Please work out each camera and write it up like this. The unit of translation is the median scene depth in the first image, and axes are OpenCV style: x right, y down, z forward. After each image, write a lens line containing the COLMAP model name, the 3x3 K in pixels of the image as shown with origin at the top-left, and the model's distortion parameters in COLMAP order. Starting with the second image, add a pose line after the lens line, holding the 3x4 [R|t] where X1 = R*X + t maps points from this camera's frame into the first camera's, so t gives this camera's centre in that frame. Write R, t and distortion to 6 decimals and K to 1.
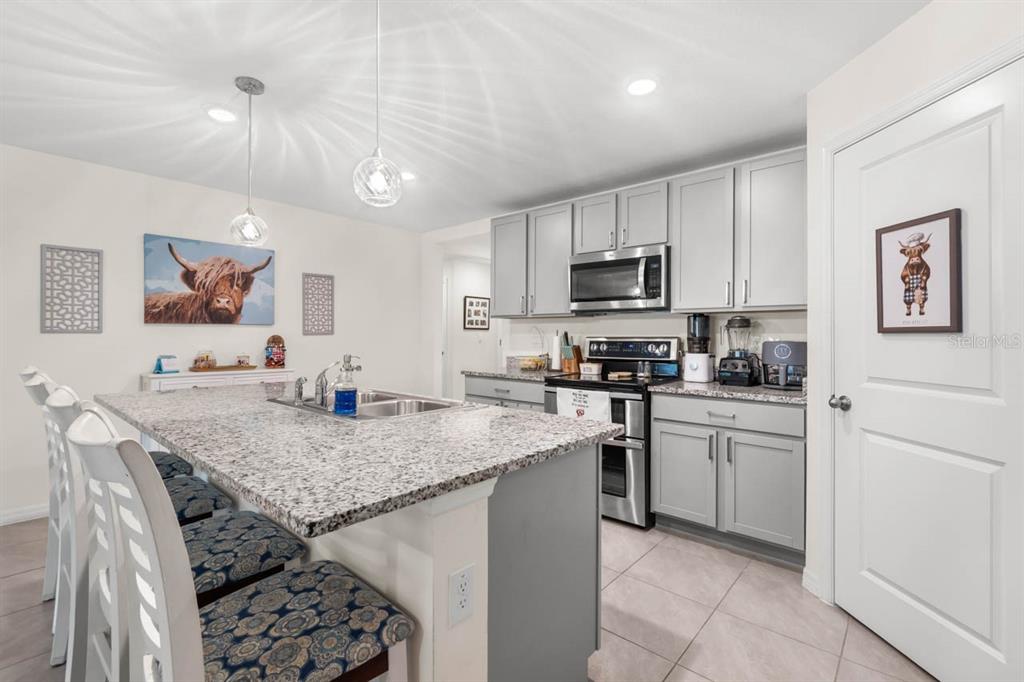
lens RADIAL K [[457.7, 0, 513.9], [0, 457.7, 333.8], [0, 0, 1]] dist [0.001194, -0.000733]
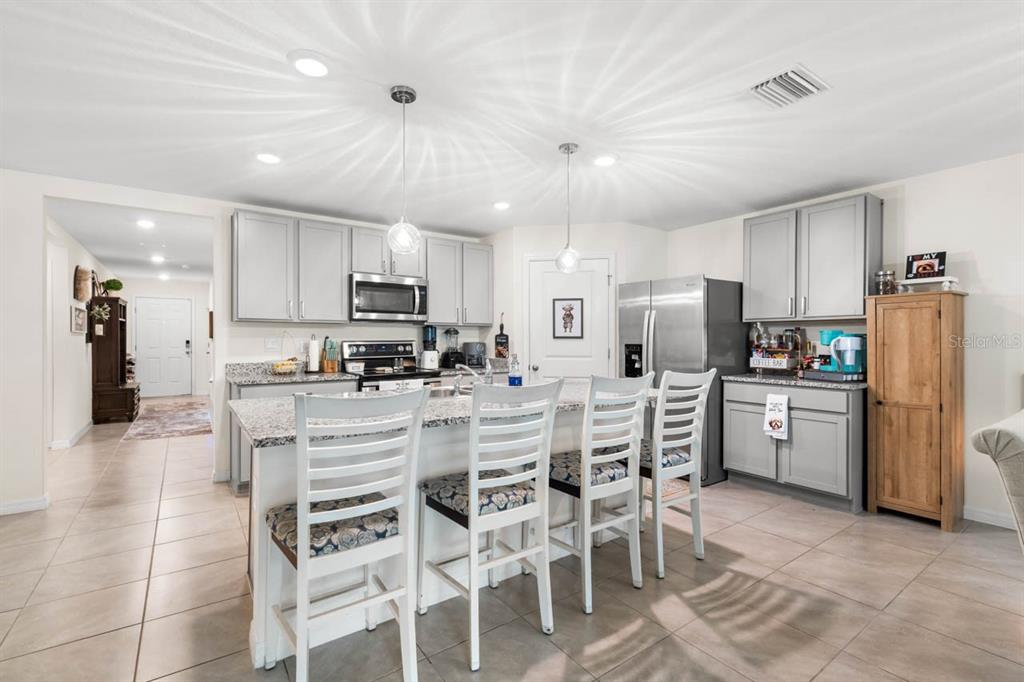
lens RADIAL K [[451.4, 0, 512.0], [0, 451.4, 341.0], [0, 0, 1]] dist [-0.001777, -0.000389]
pose [[0.234107, -0.008218, 0.972176, -1.868038], [-0.003267, 0.999952, 0.009240, -0.010301], [-0.972205, -0.005340, 0.234069, 0.665530]]
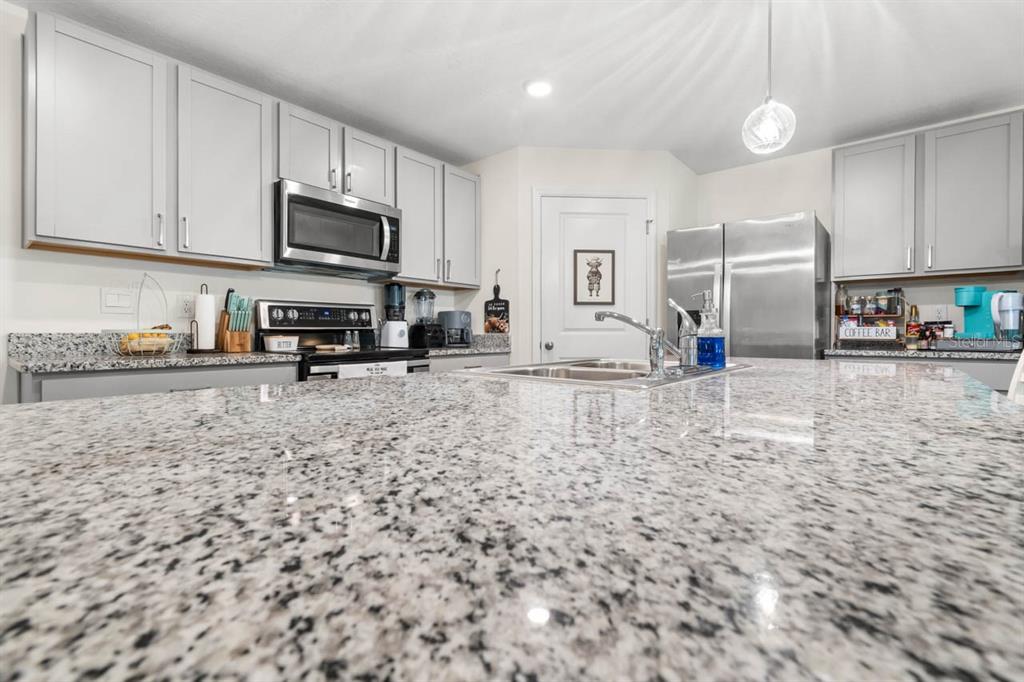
lens RADIAL K [[457.7, 0, 513.9], [0, 457.7, 333.8], [0, 0, 1]] dist [0.001194, -0.000733]
pose [[-0.015816, -0.006727, 0.999852, -1.152778], [-0.005190, 0.999964, 0.006646, 0.113860], [-0.999861, -0.005084, -0.015850, 1.358449]]
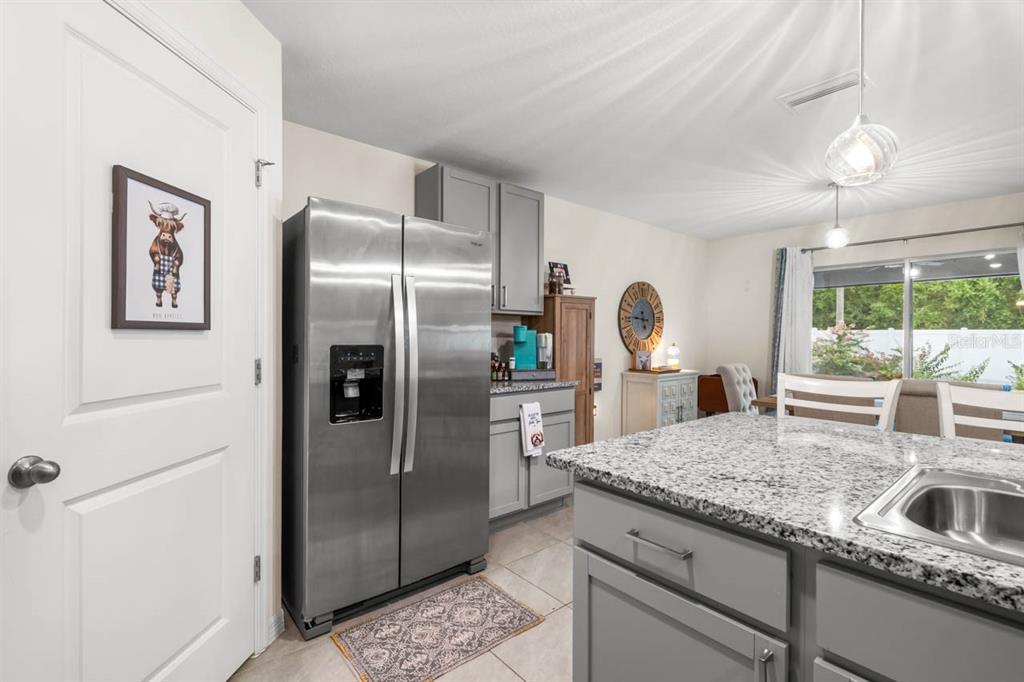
lens RADIAL K [[457.7, 0, 513.9], [0, 457.7, 333.8], [0, 0, 1]] dist [0.001194, -0.000733]
pose [[-0.987072, -0.008616, 0.160045, 0.160830], [-0.009705, 0.999935, -0.006021, 0.003929], [-0.159983, -0.007496, -0.987091, 1.633656]]
